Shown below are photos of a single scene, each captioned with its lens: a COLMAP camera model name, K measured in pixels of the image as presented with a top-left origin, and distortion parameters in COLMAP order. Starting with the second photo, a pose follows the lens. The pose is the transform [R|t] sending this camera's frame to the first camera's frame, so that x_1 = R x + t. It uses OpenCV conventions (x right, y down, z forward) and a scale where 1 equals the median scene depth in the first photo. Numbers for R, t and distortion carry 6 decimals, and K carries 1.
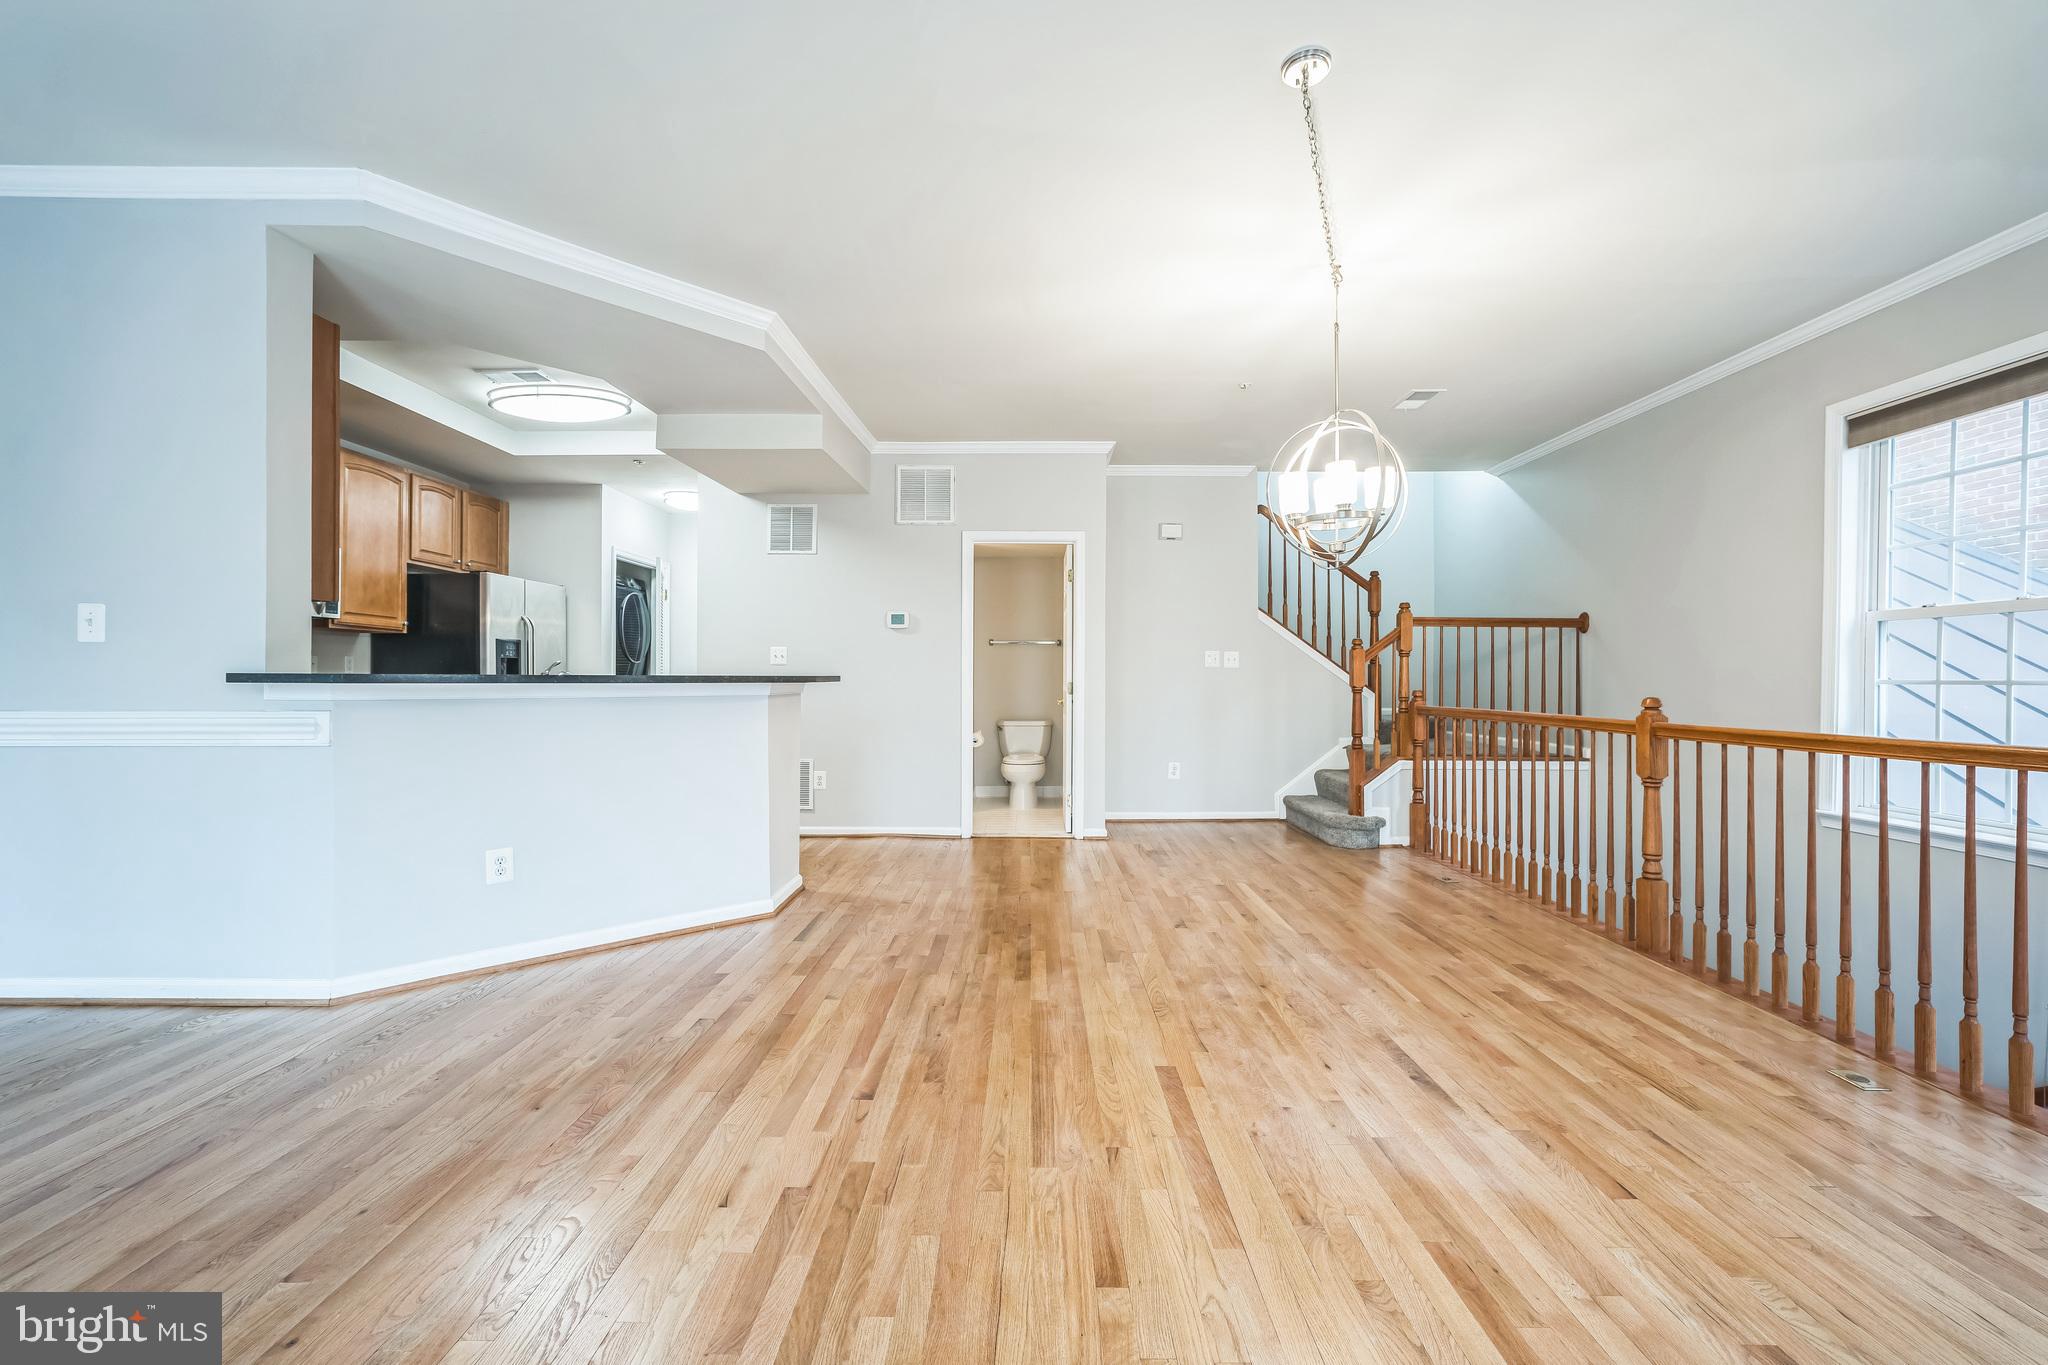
lens RADIAL K [[870.2, 0, 1020.0], [0, 870.2, 681.5], [0, 0, 1]] dist [-0.014905, 0.006615]
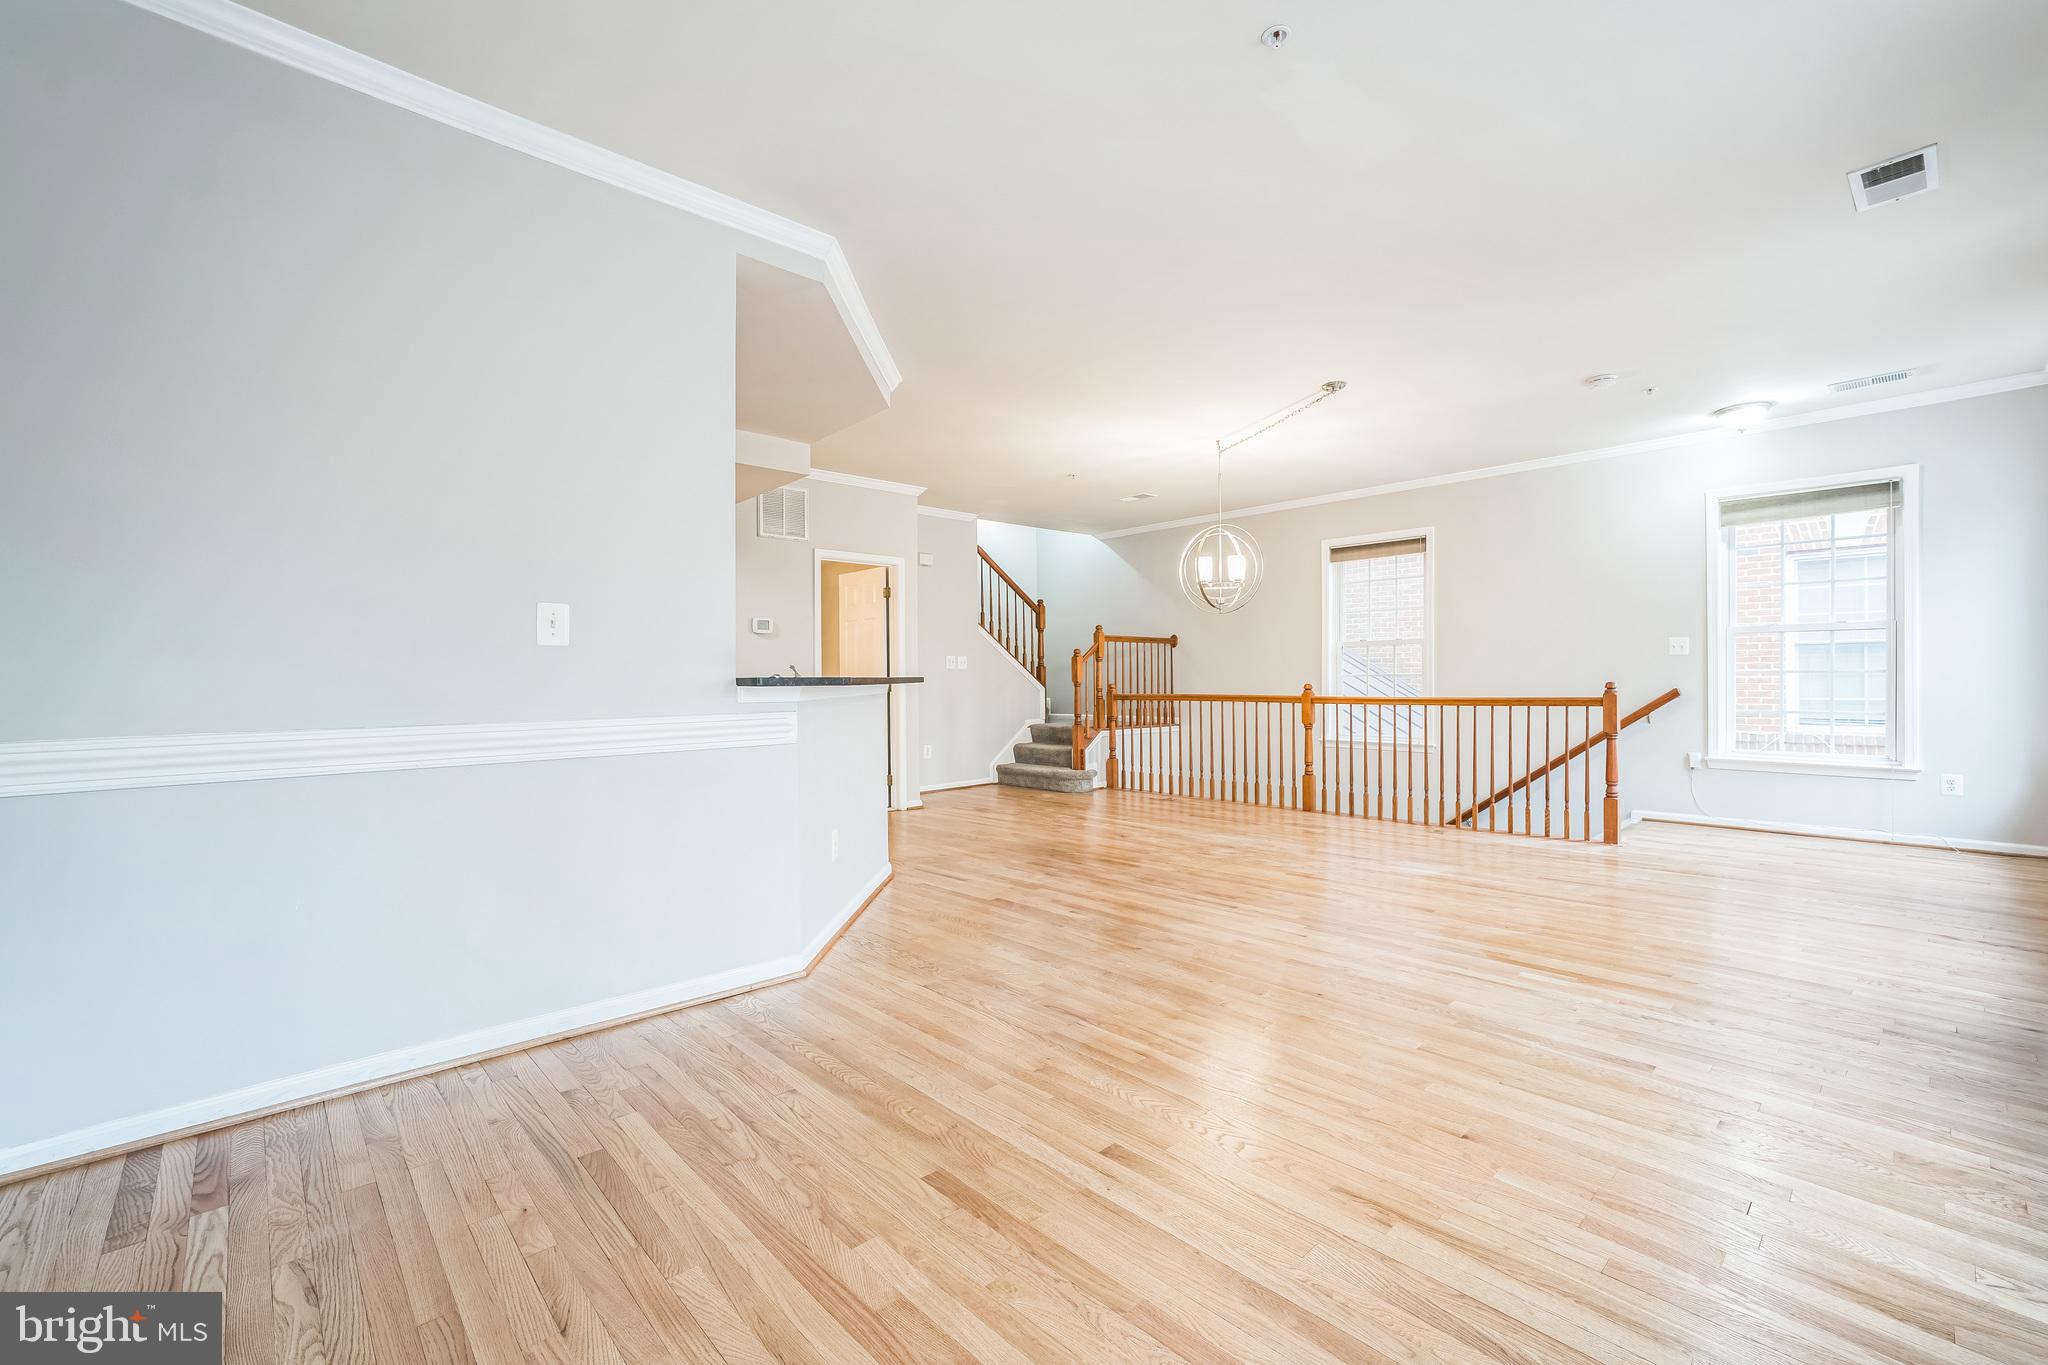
lens RADIAL K [[870.2, 0, 1044.2], [0, 870.2, 680.2], [0, 0, 1]] dist [-0.014905, 0.006615]
pose [[0.718191, -0.011133, 0.695757, -0.995211], [0.011966, 0.999922, 0.003649, -0.004320], [-0.695743, 0.005705, 0.718268, -0.017004]]
